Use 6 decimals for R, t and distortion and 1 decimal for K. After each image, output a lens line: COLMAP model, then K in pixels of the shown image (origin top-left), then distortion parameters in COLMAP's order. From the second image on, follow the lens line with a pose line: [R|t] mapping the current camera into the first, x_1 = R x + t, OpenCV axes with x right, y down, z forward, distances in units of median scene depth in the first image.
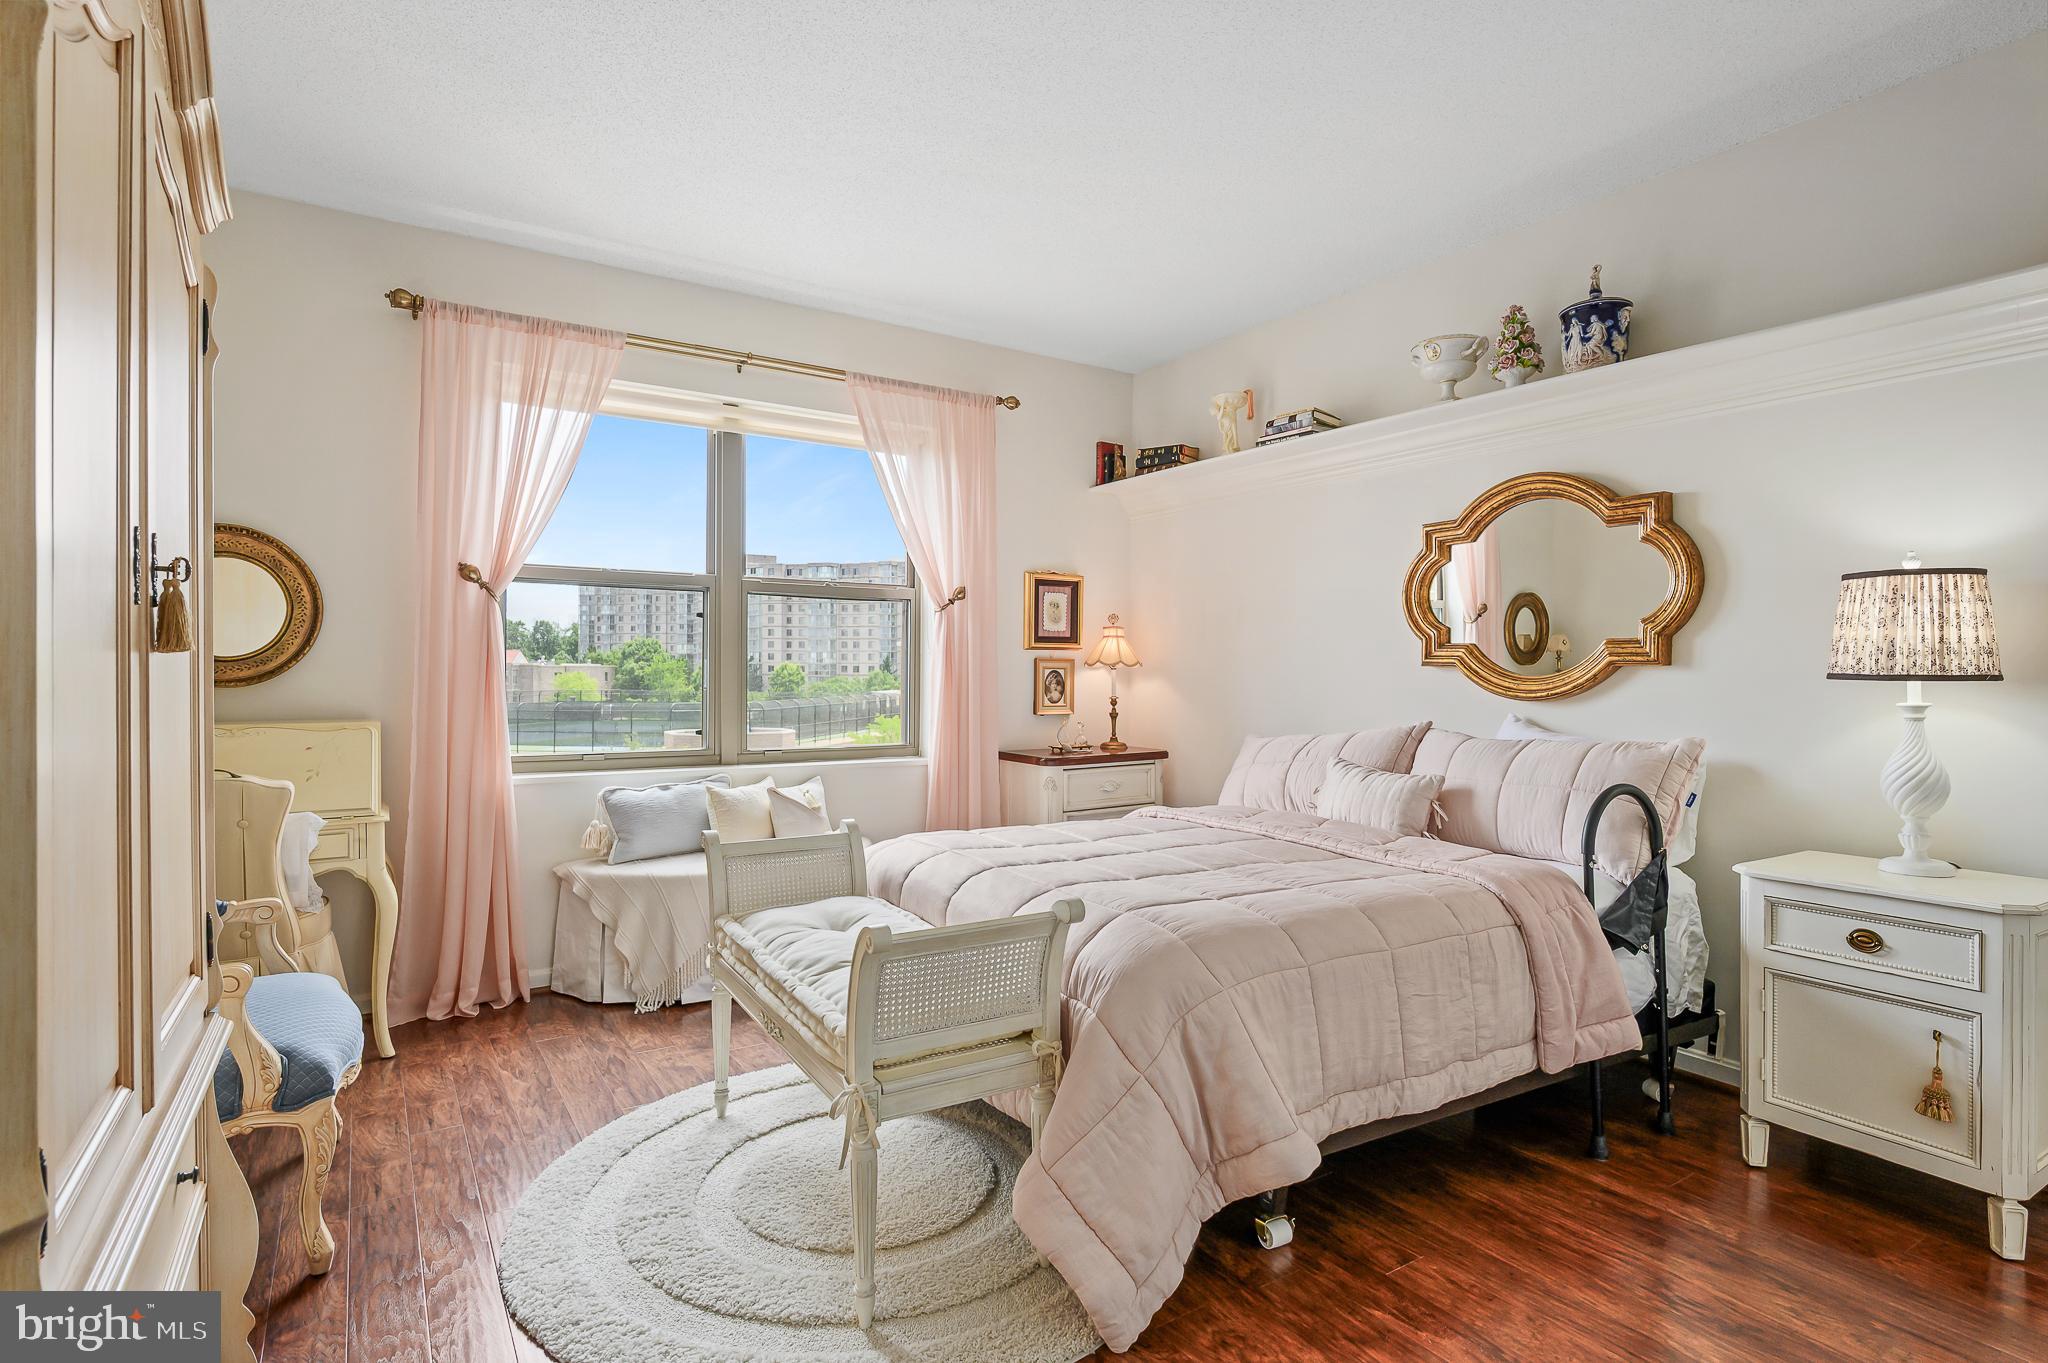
lens RADIAL K [[1014.2, 0, 1018.3], [0, 1014.2, 673.8], [0, 0, 1]] dist [-0.001012, 0.000057]
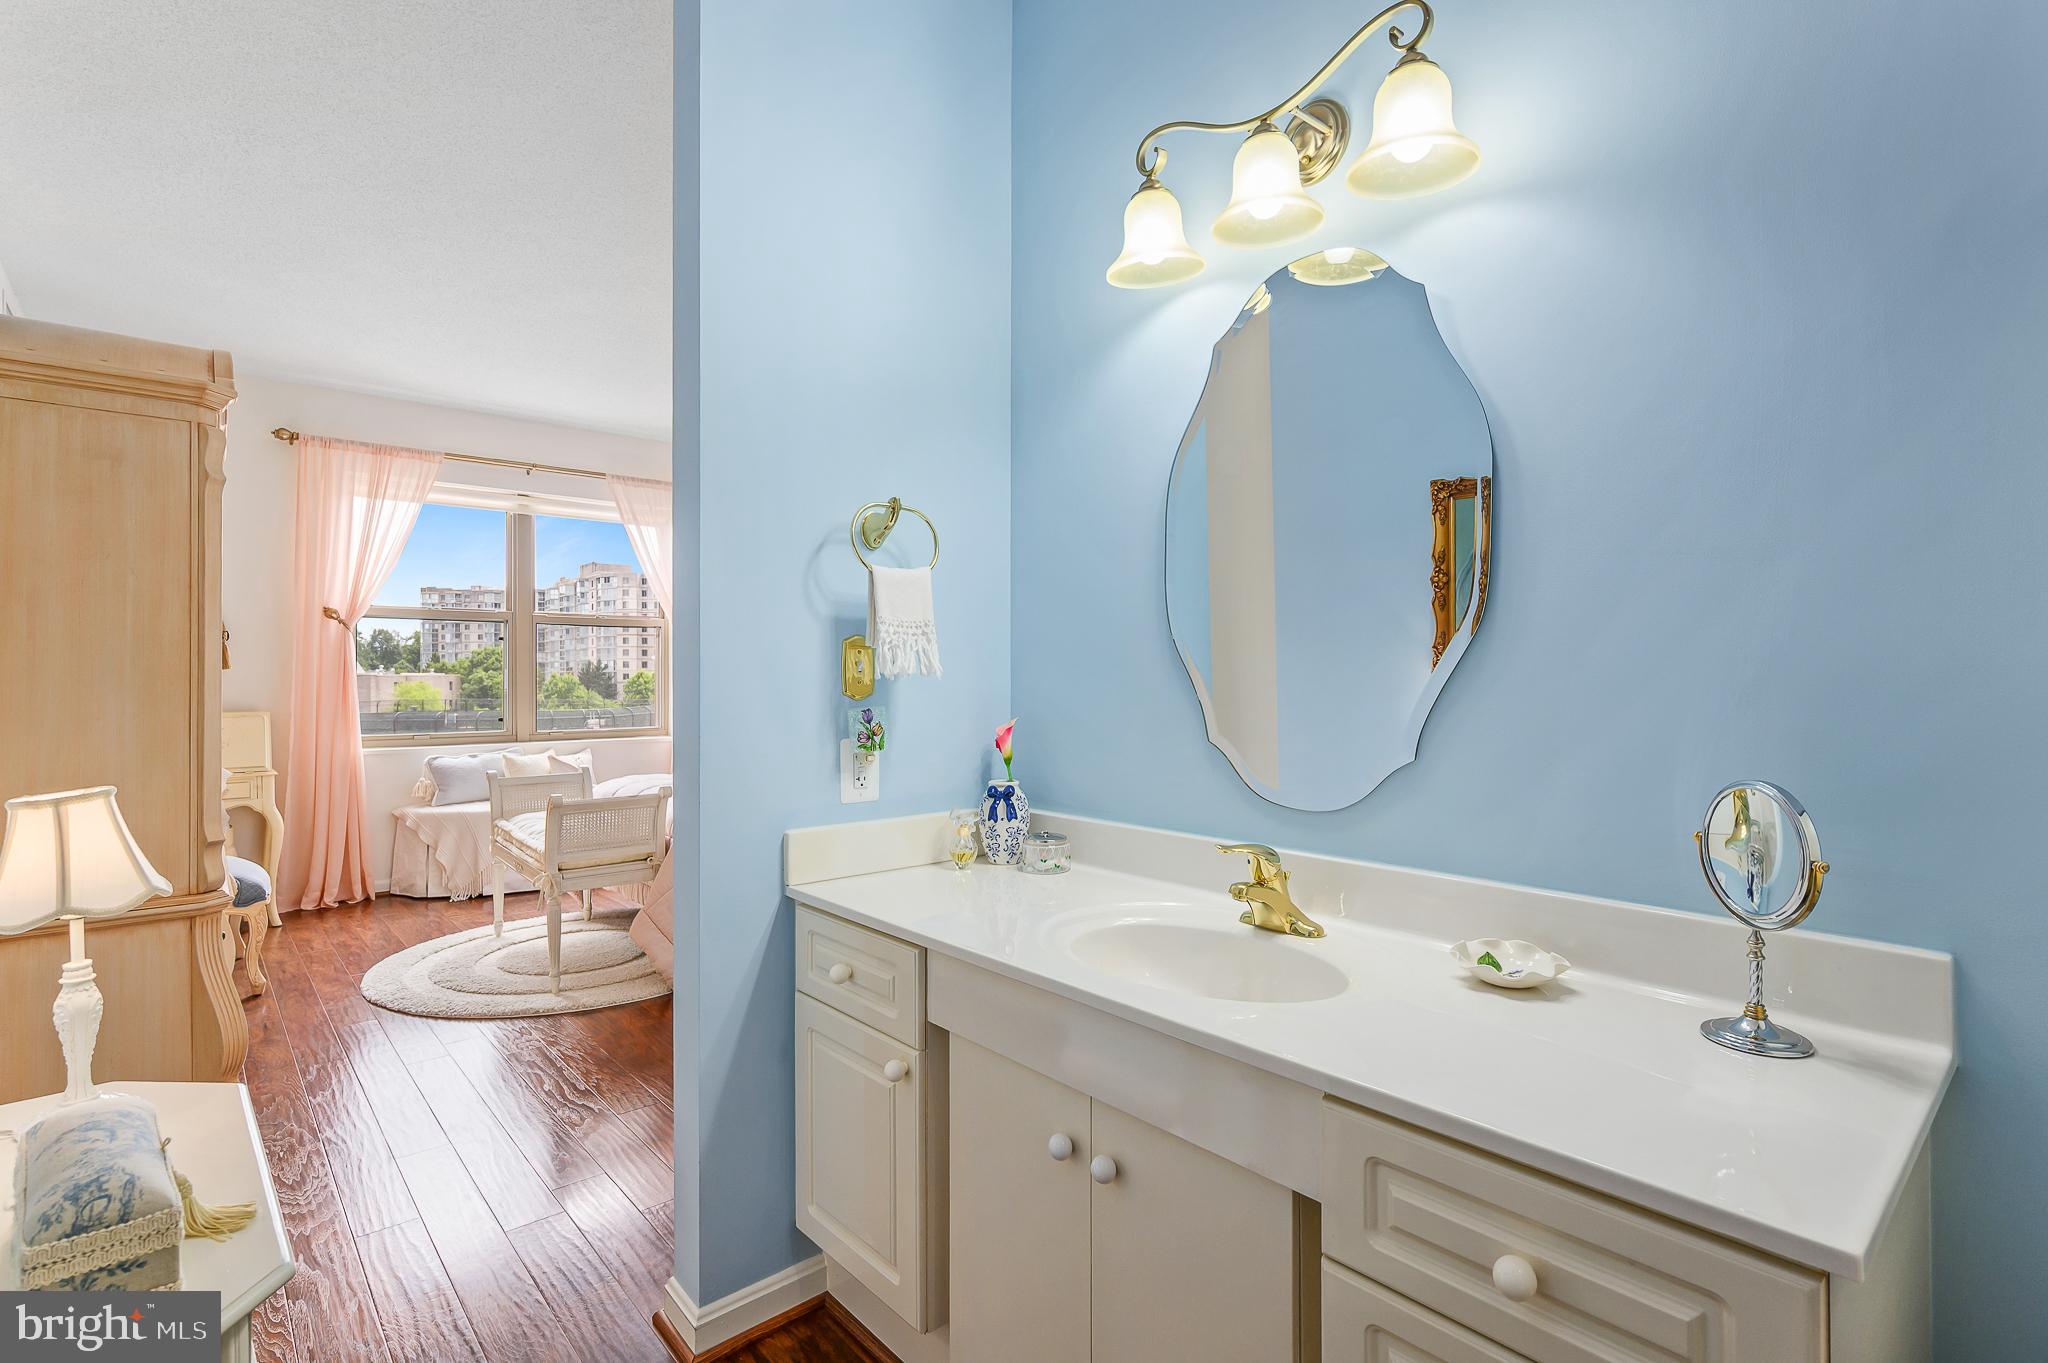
lens RADIAL K [[950.0, 0, 1018.1], [0, 950.0, 668.1], [0, 0, 1]] dist [-0.005248, 0.000437]
pose [[0.988310, -0.006198, 0.152330, 0.238948], [0.007959, 0.999908, -0.010955, 0.005139], [-0.152248, 0.012040, 0.988269, -0.516988]]
